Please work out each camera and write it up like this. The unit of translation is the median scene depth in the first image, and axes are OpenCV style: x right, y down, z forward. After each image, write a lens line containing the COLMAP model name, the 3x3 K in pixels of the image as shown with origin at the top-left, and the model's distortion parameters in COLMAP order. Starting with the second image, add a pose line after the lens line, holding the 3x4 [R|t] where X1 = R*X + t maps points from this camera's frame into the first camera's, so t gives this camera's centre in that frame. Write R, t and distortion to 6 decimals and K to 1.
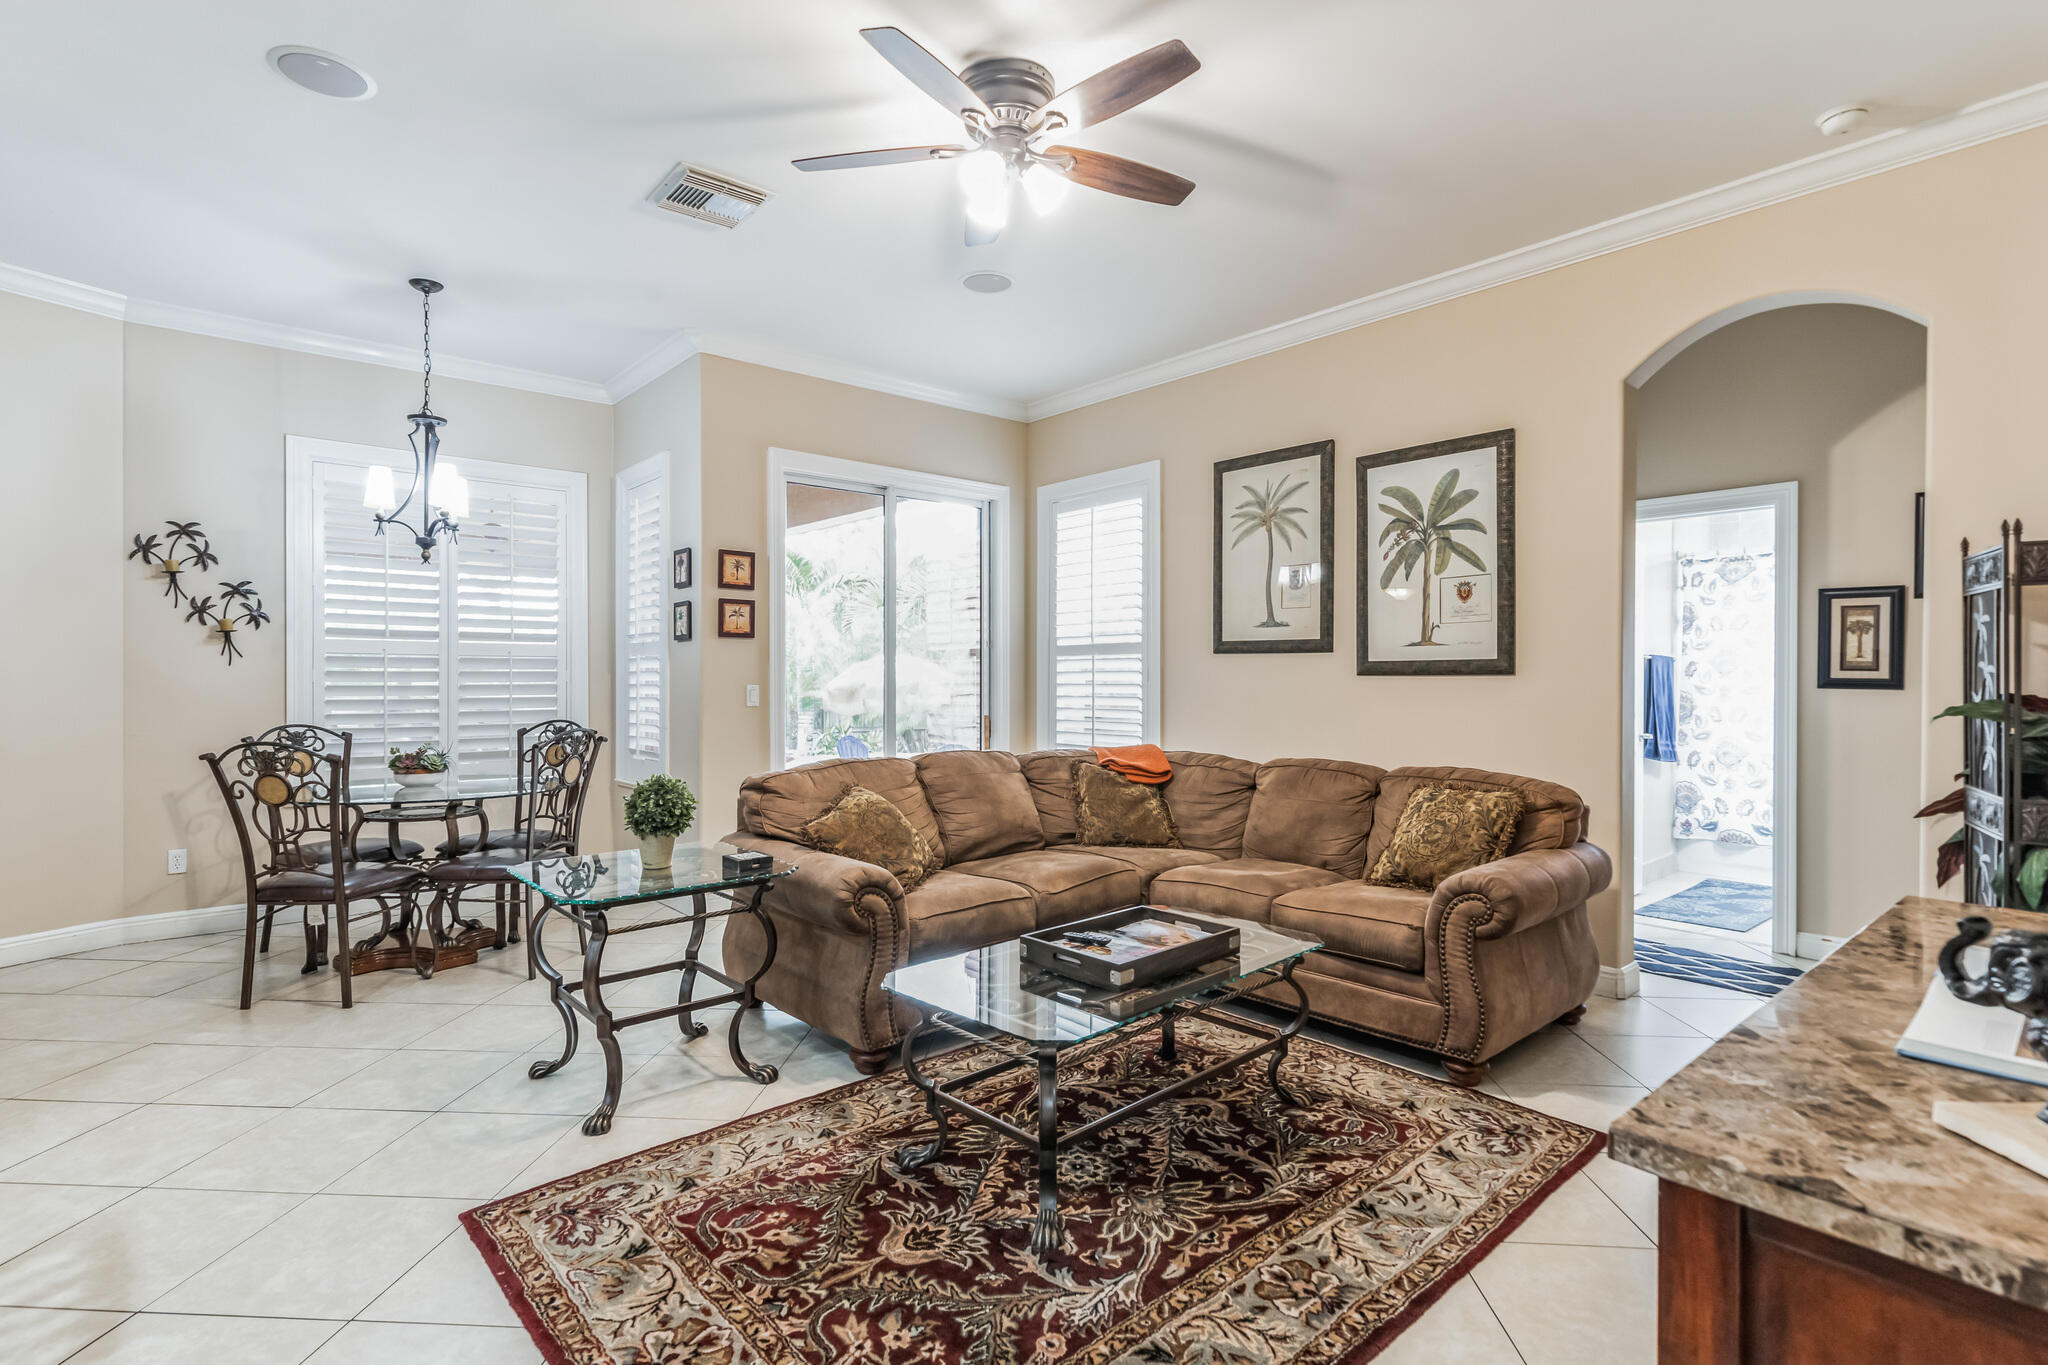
lens RADIAL K [[987.2, 0, 1017.8], [0, 987.2, 681.3], [0, 0, 1]] dist [-0.000989, -0.000396]
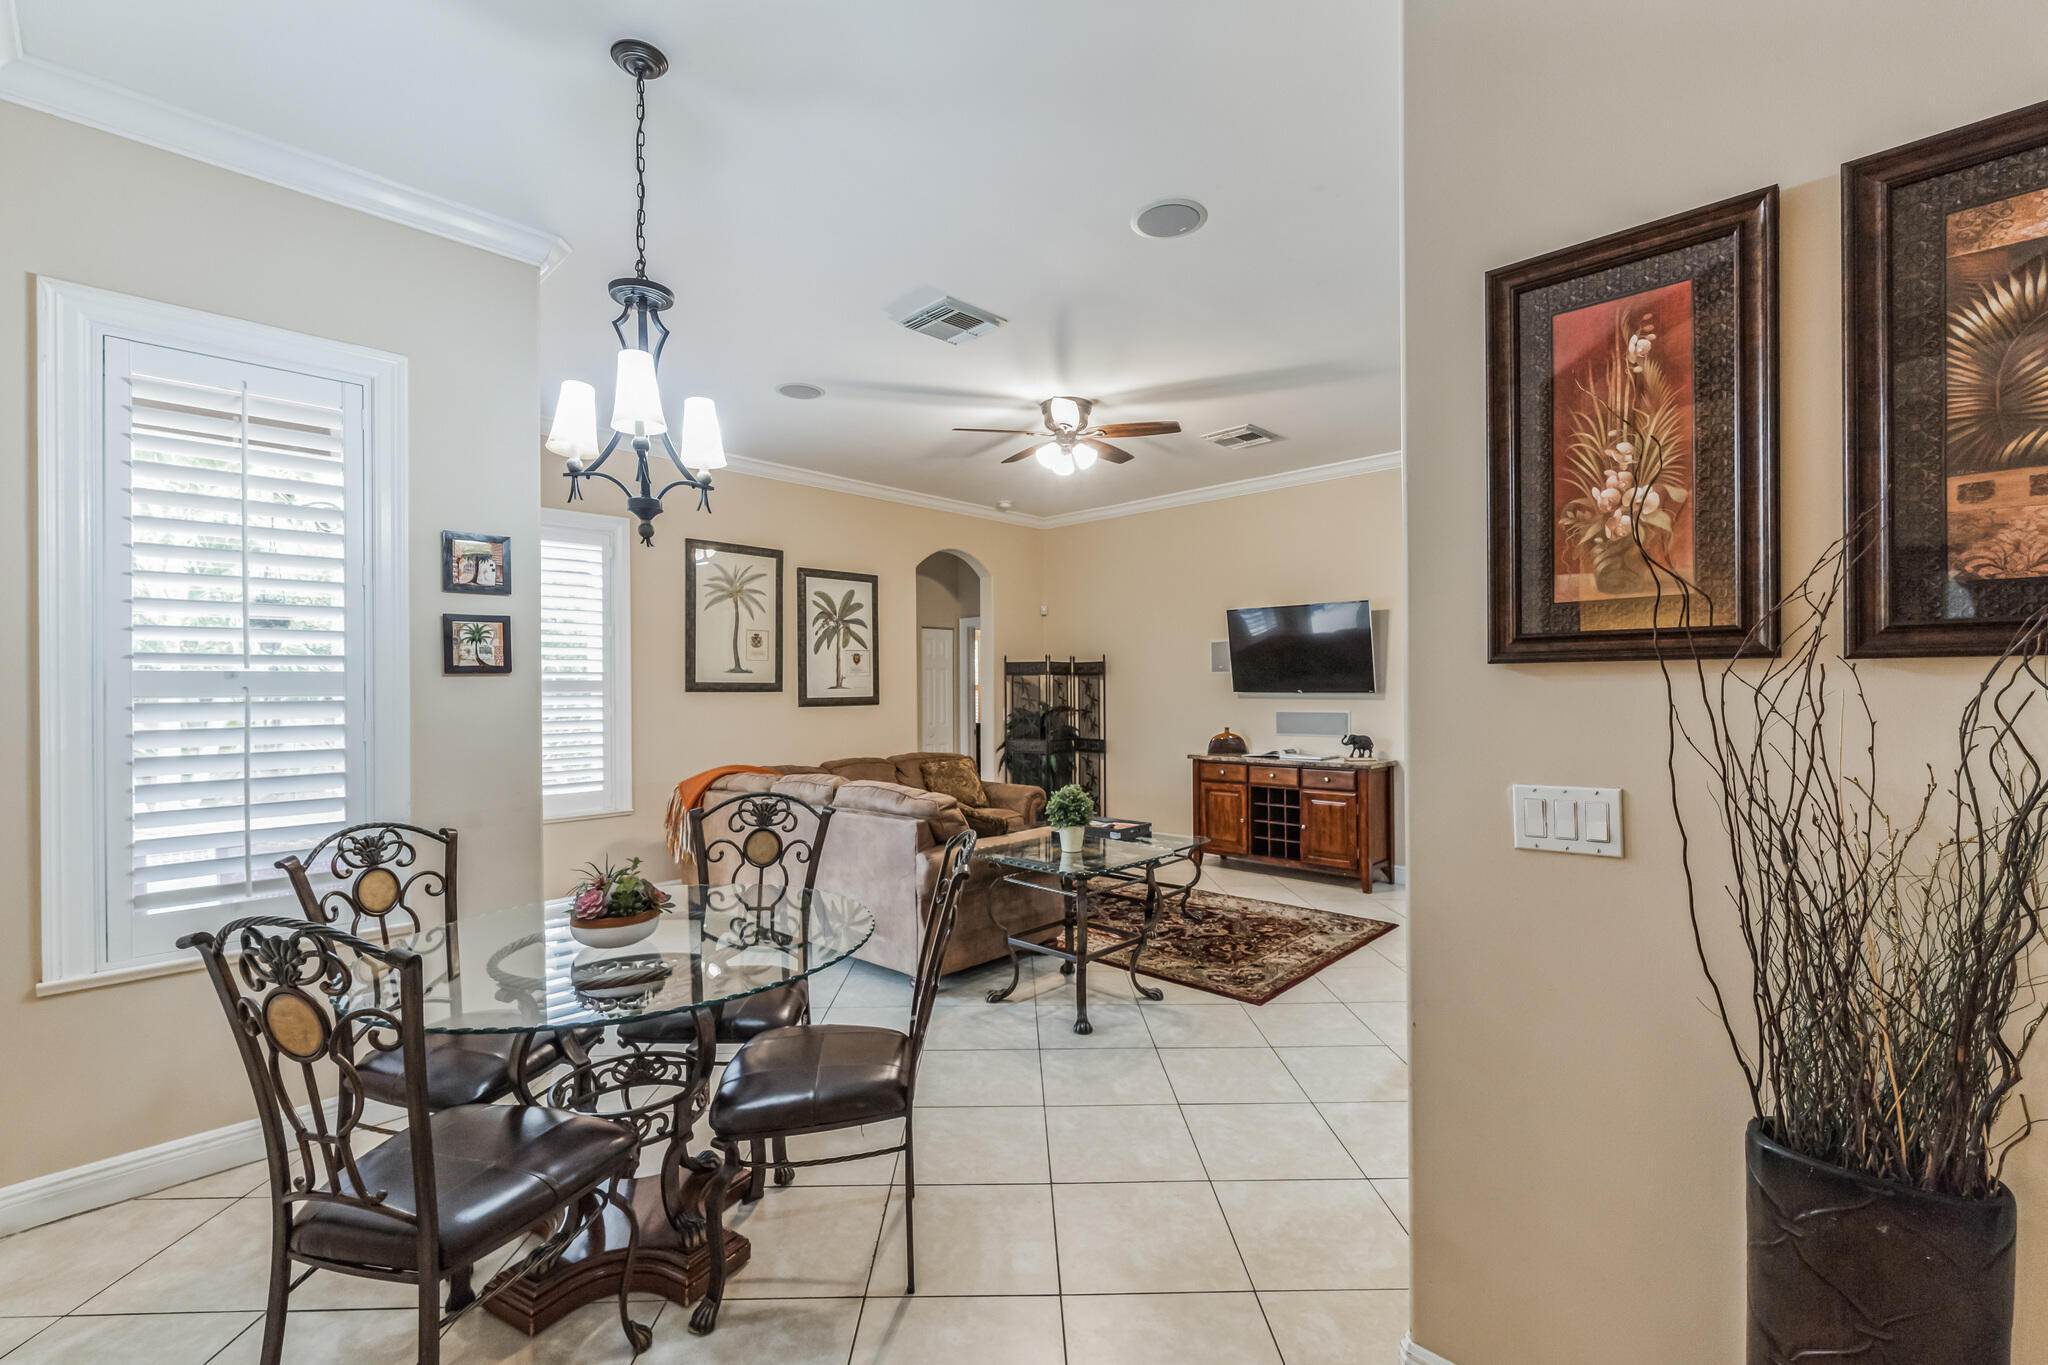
lens RADIAL K [[864.4, 0, 1024.0], [0, 864.4, 682.5], [0, 0, 1]] dist [0.001104, 0.000053]
pose [[-0.094197, 0.007856, 0.995523, -1.093303], [0.013207, 0.999891, -0.006641, -0.031849], [-0.995466, 0.012523, -0.094291, 0.807848]]
